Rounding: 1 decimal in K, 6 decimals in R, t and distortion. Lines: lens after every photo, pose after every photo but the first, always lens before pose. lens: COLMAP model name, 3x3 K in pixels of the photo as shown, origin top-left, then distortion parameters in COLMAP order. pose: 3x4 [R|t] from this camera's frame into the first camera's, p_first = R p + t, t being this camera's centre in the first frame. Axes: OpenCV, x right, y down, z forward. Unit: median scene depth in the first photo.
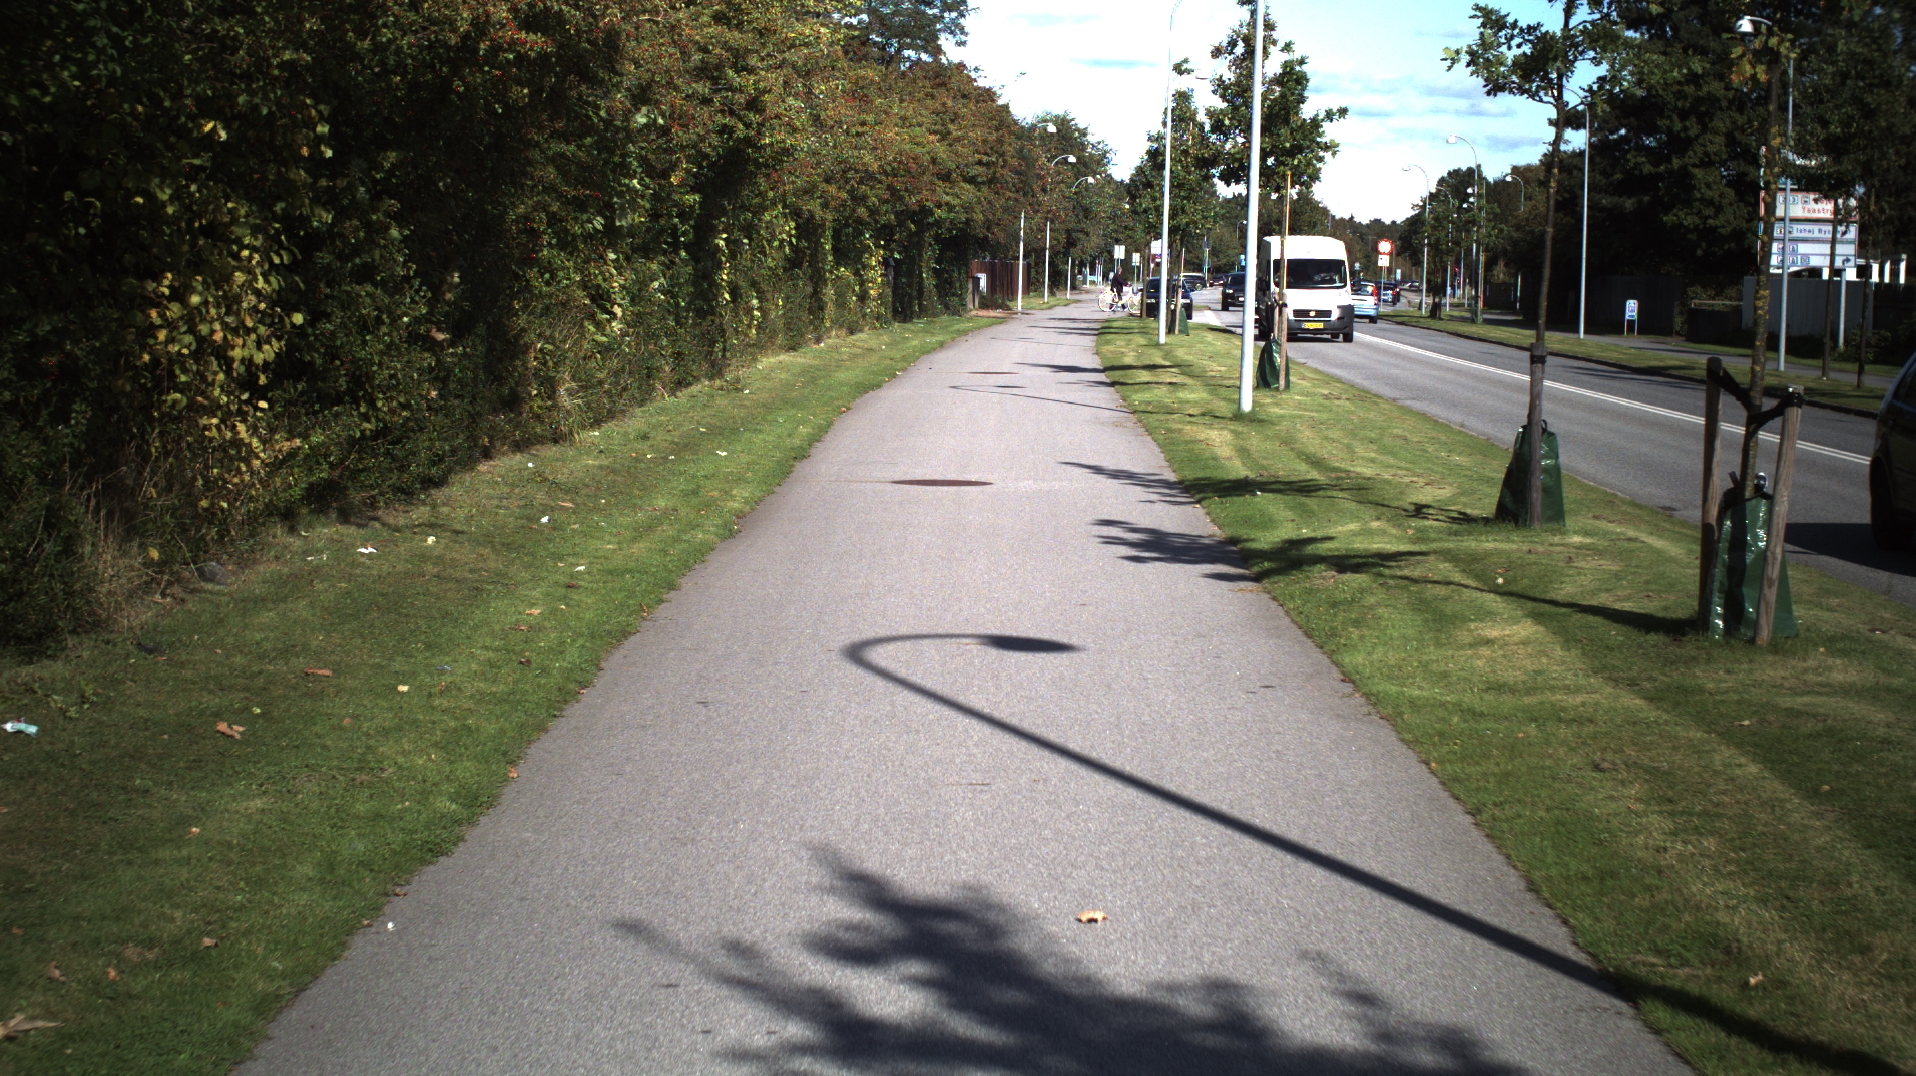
lens RADIAL K [[3139.9, 0, 958.0], [0, 3139.9, 538.0], [0, 0, 1]] dist [-0.232129, 0.167192]
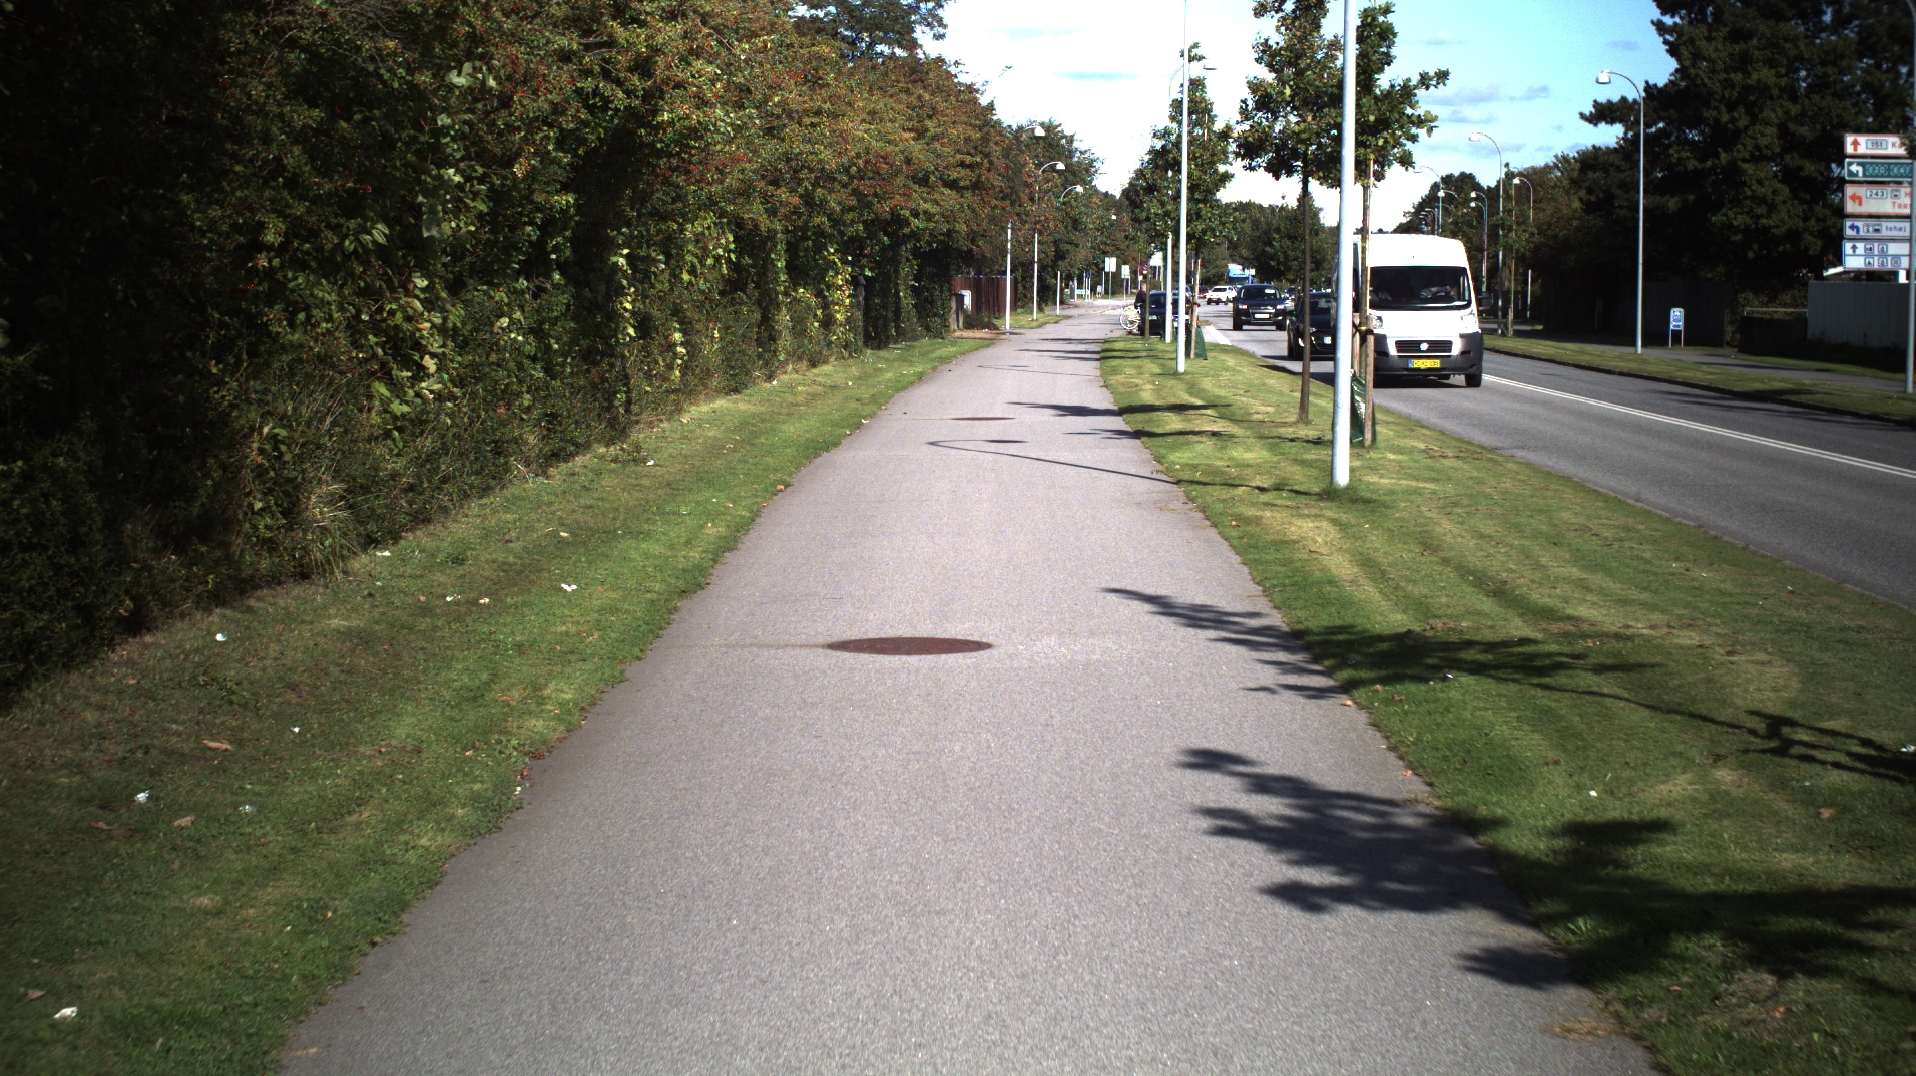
lens RADIAL K [[3139.9, 0, 958.0], [0, 3139.9, 538.0], [0, 0, 1]] dist [-0.232129, 0.167192]
pose [[0.999868, -0.015762, 0.003941, 0.000850], [0.015780, 0.999865, -0.004678, -0.013656], [-0.003866, 0.004740, 0.999981, 0.147800]]
